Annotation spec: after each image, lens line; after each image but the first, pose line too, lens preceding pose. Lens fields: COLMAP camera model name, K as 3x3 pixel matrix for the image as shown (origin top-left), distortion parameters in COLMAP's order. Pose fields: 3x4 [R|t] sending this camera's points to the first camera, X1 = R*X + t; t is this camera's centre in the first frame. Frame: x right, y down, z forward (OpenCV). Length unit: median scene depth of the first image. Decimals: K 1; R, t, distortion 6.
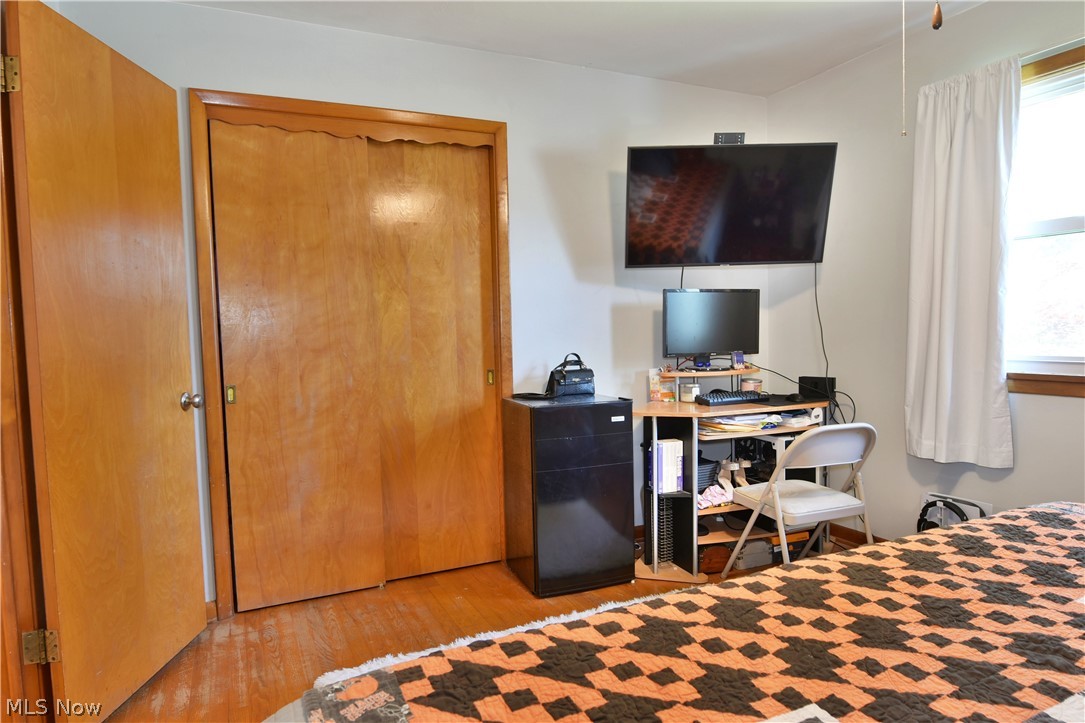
lens RADIAL K [[651.5, 0, 543.6], [0, 651.5, 367.0], [0, 0, 1]] dist [-0.011185, -0.007783]
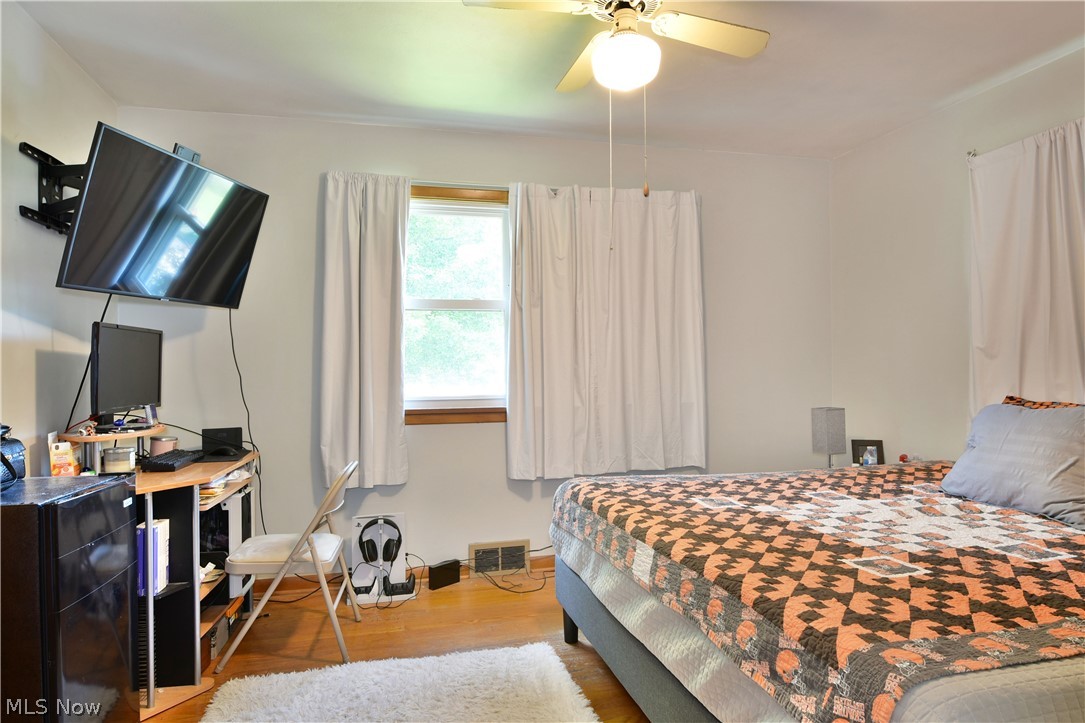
lens RADIAL K [[651.5, 0, 545.4], [0, 651.5, 361.2], [0, 0, 1]] dist [-0.011185, -0.007783]
pose [[0.183944, 0.031414, 0.982435, -0.536294], [0.060148, 0.997256, -0.043150, -0.015656], [-0.981095, 0.067029, 0.181549, 0.462982]]
